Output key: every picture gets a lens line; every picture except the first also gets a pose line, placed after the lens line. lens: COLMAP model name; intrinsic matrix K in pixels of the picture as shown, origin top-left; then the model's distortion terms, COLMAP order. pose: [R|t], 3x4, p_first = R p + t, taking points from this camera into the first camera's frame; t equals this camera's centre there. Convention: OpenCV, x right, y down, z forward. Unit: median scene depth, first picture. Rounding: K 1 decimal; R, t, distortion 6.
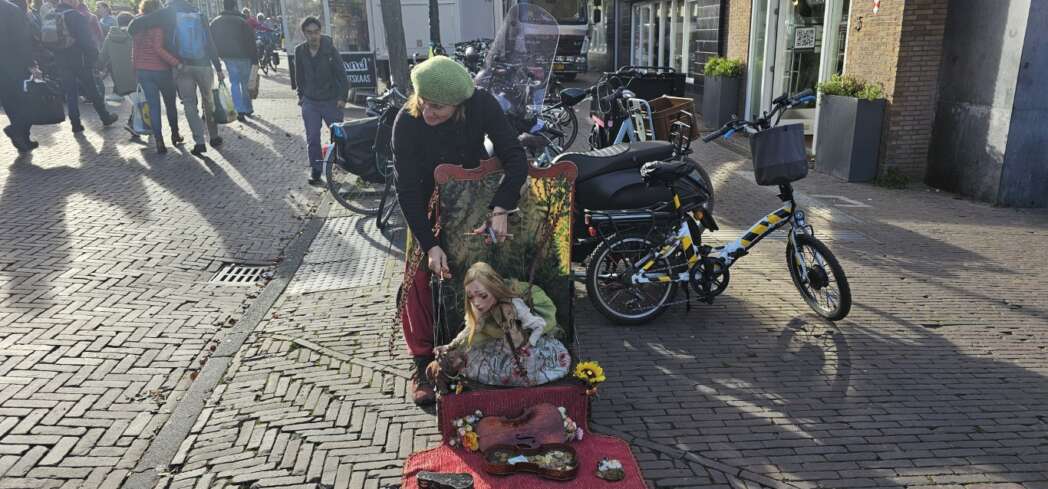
lens RADIAL K [[682.4, 0, 521.4], [0, 682.4, 234.1], [0, 0, 1]] dist [0.046417, -0.009831]
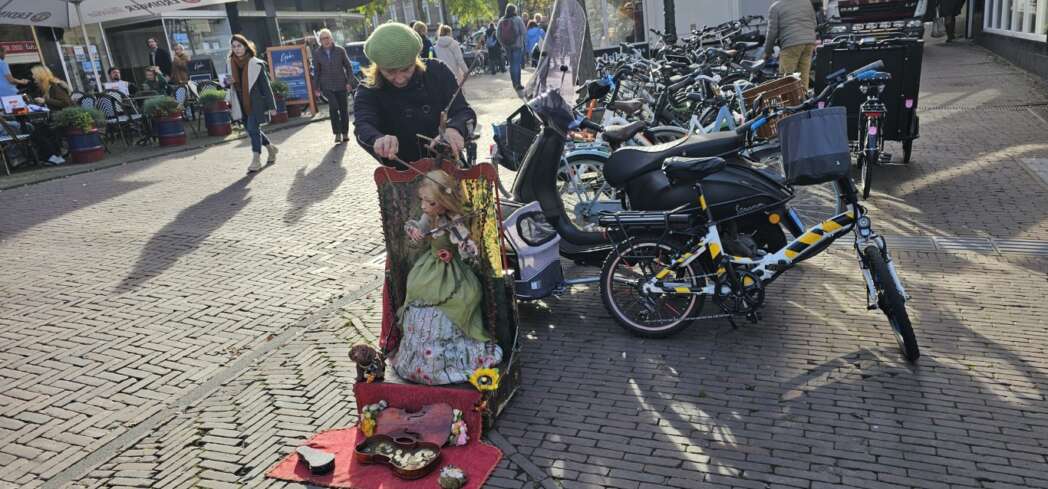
lens RADIAL K [[682.4, 0, 529.7], [0, 682.4, 249.9], [0, 0, 1]] dist [0.046417, -0.009831]
pose [[0.887720, 0.047474, -0.457929, 0.436156], [-0.029356, 0.998482, 0.046606, -0.022127], [0.459447, -0.027931, 0.887766, 0.120198]]
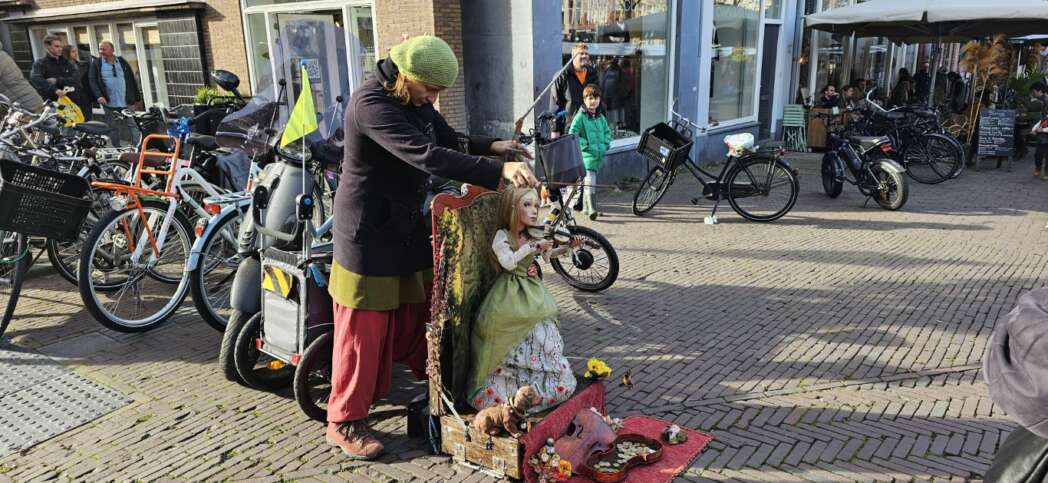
lens RADIAL K [[709.2, 0, 531.2], [0, 709.2, 245.2], [0, 0, 1]] dist [0.046686, -0.023131]
pose [[0.673444, -0.180167, 0.716947, -0.527470], [0.209361, 0.976622, 0.048764, -0.041794], [-0.708972, 0.117261, 0.695420, 0.212112]]
